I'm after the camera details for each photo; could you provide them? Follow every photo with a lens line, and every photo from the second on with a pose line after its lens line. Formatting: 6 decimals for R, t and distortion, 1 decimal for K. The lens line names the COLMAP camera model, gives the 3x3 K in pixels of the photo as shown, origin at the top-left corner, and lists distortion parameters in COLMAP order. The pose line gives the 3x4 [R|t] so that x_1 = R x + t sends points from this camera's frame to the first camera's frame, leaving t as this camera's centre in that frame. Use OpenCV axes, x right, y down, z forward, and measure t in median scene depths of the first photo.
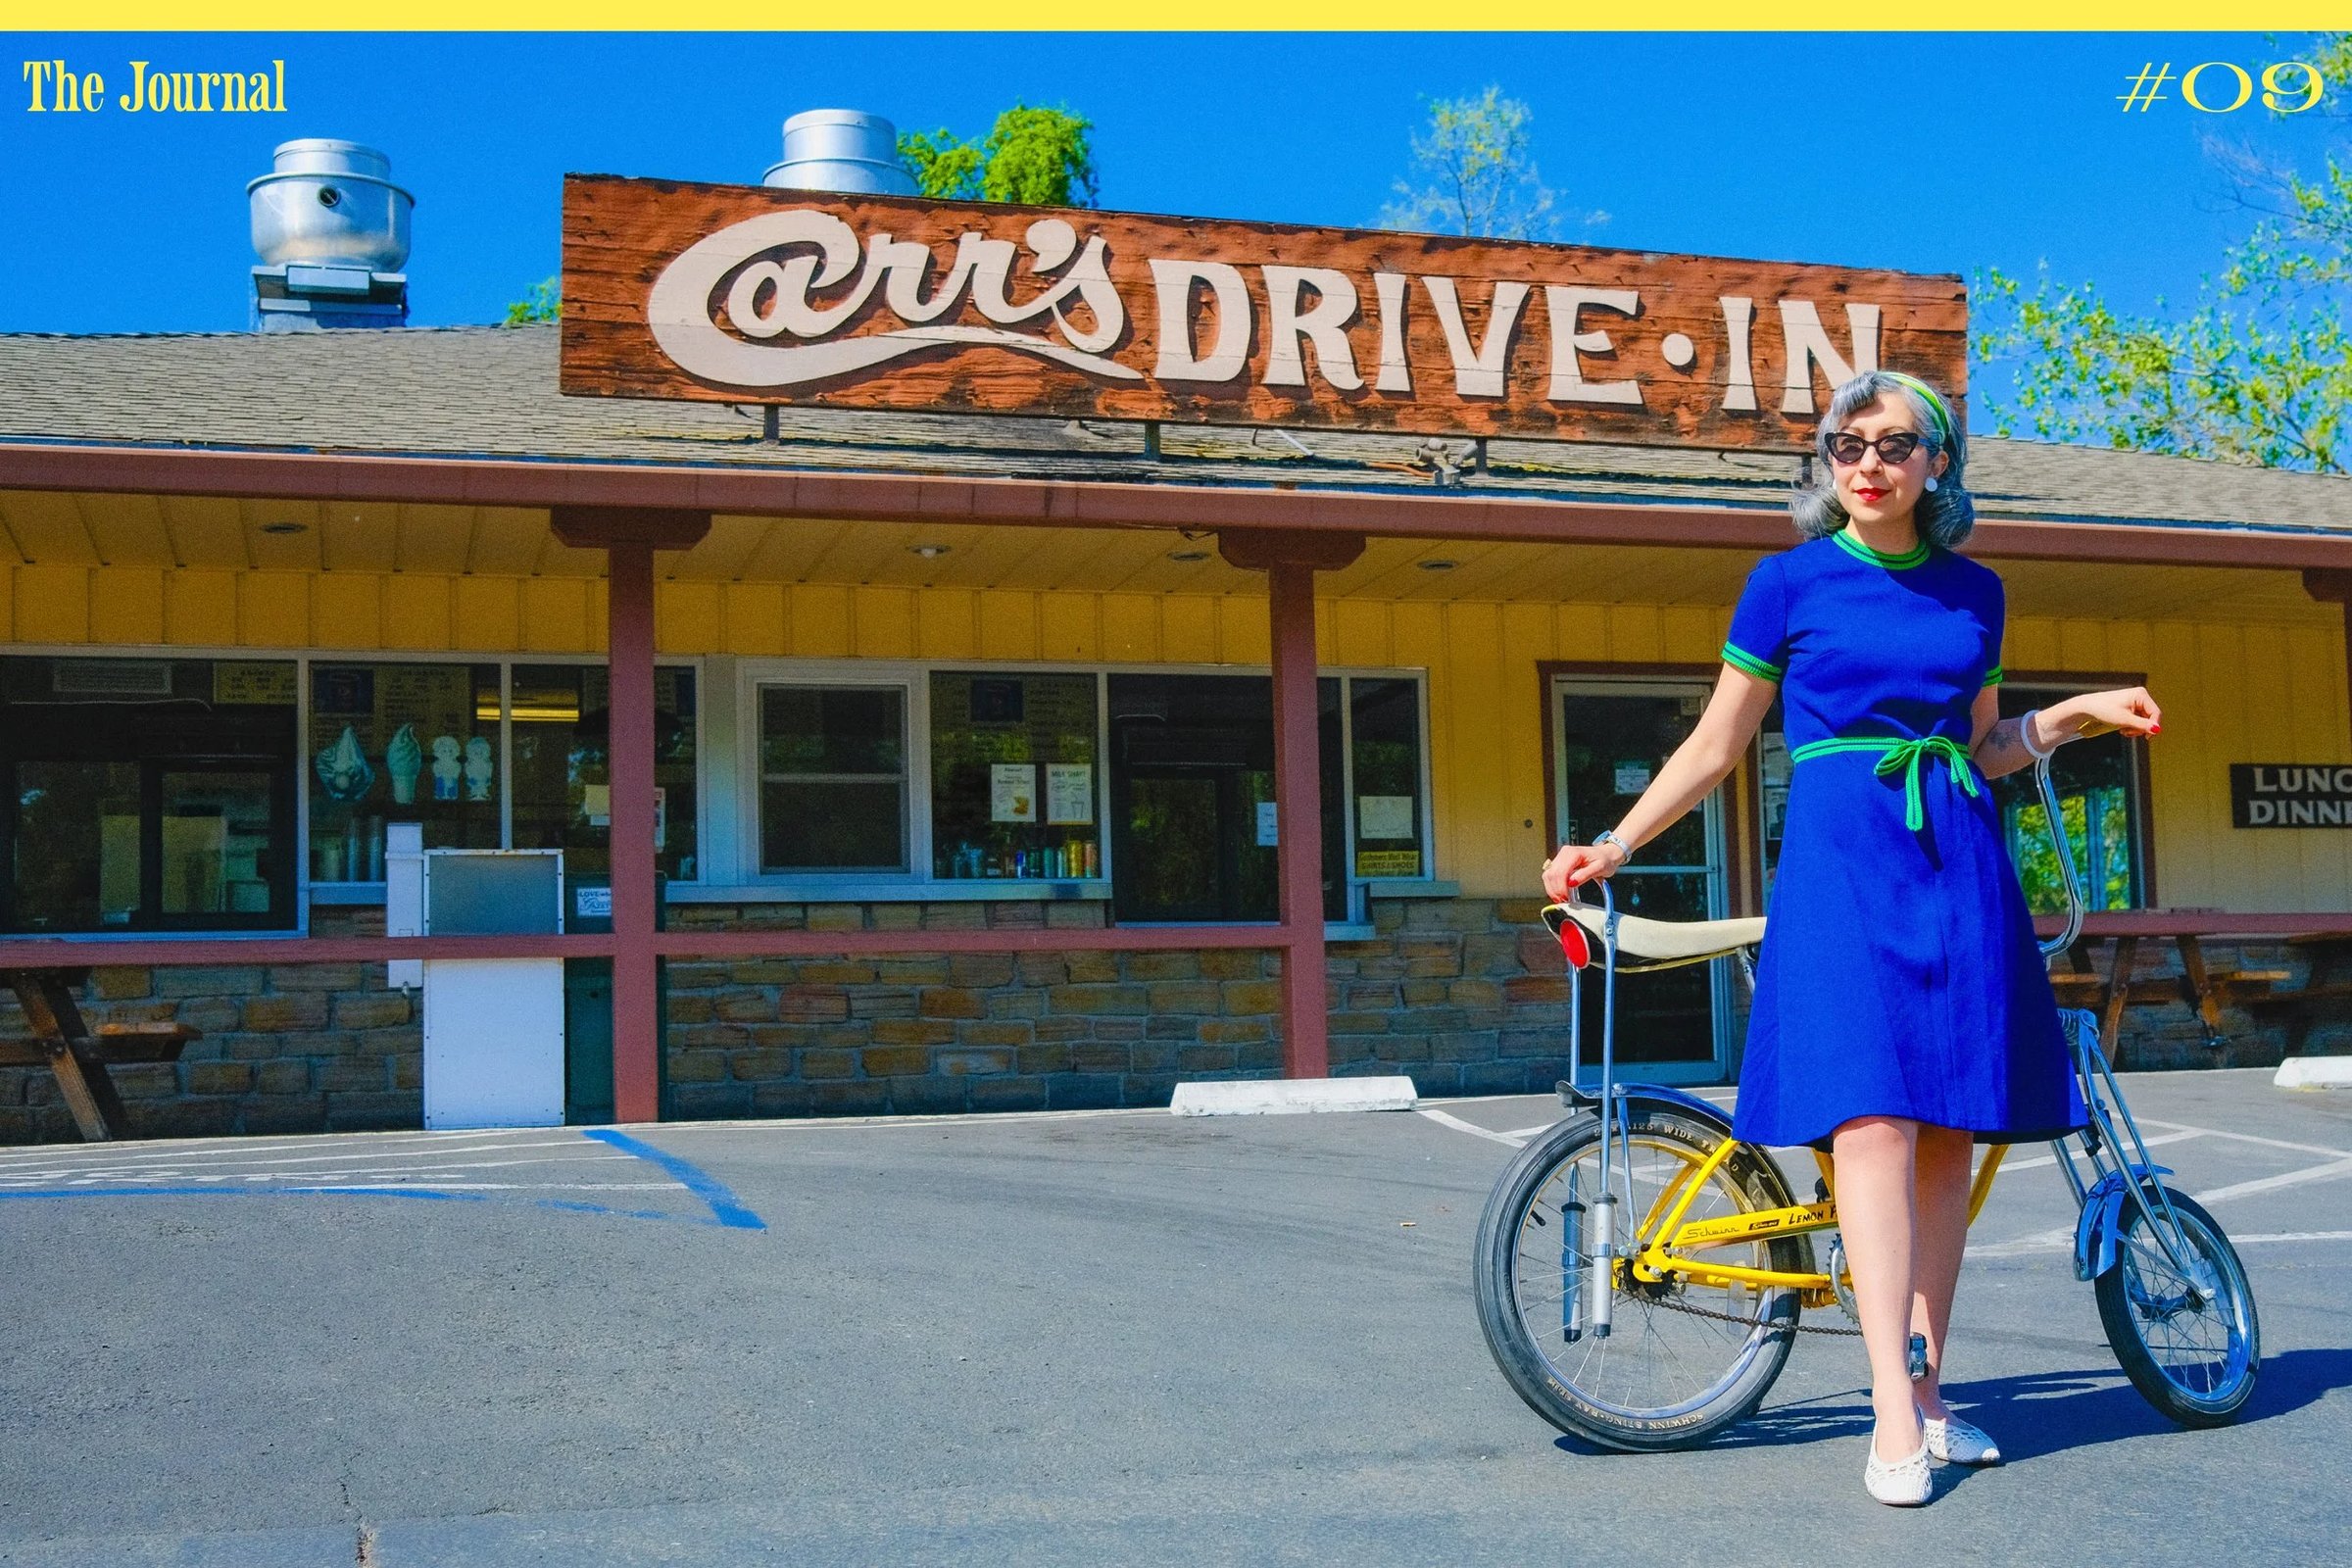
lens RADIAL K [[2688.9, 0, 1174.8], [0, 2688.9, 809.2], [0, 0, 1]] dist [-0.022718, 0.041146]
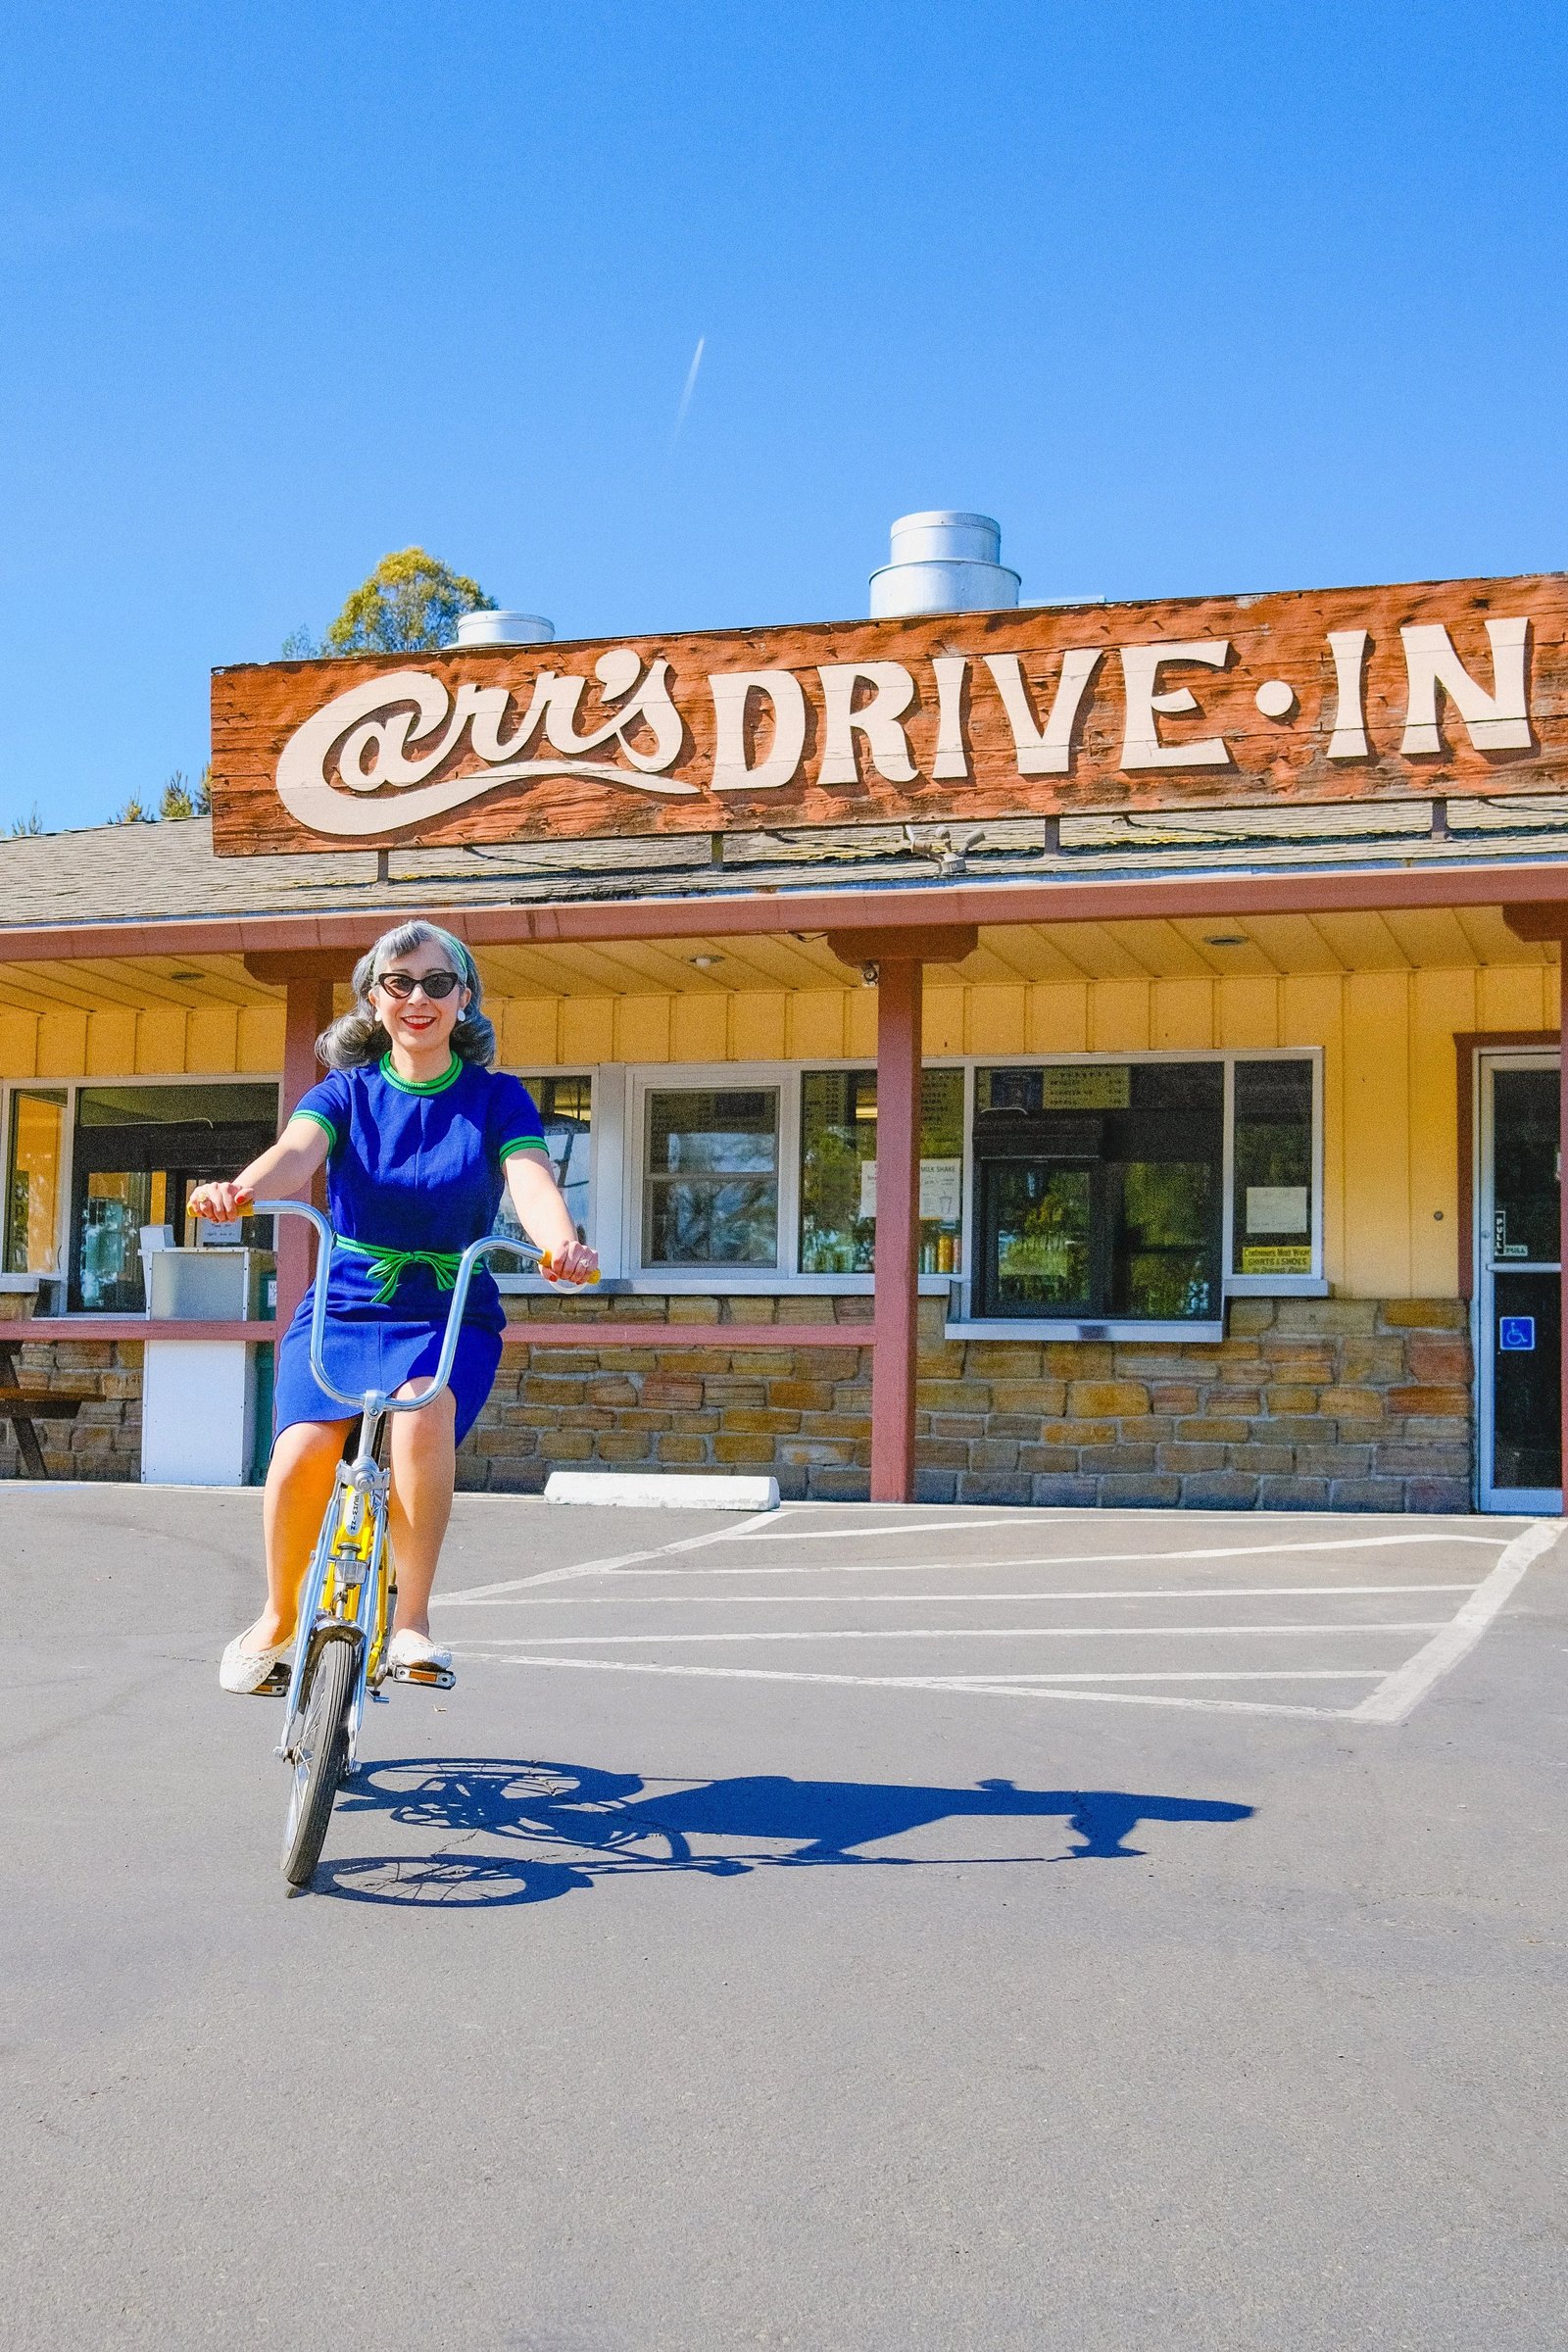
lens RADIAL K [[2871.1, 0, 784.0], [0, 2871.1, 1176.0], [0, 0, 1]] dist [-0.013373, 0.006583]
pose [[0.816859, -0.012258, -0.576708, 0.623704], [0.011129, 0.999923, -0.005490, -0.006210], [0.576730, -0.001934, 0.816932, 0.113530]]
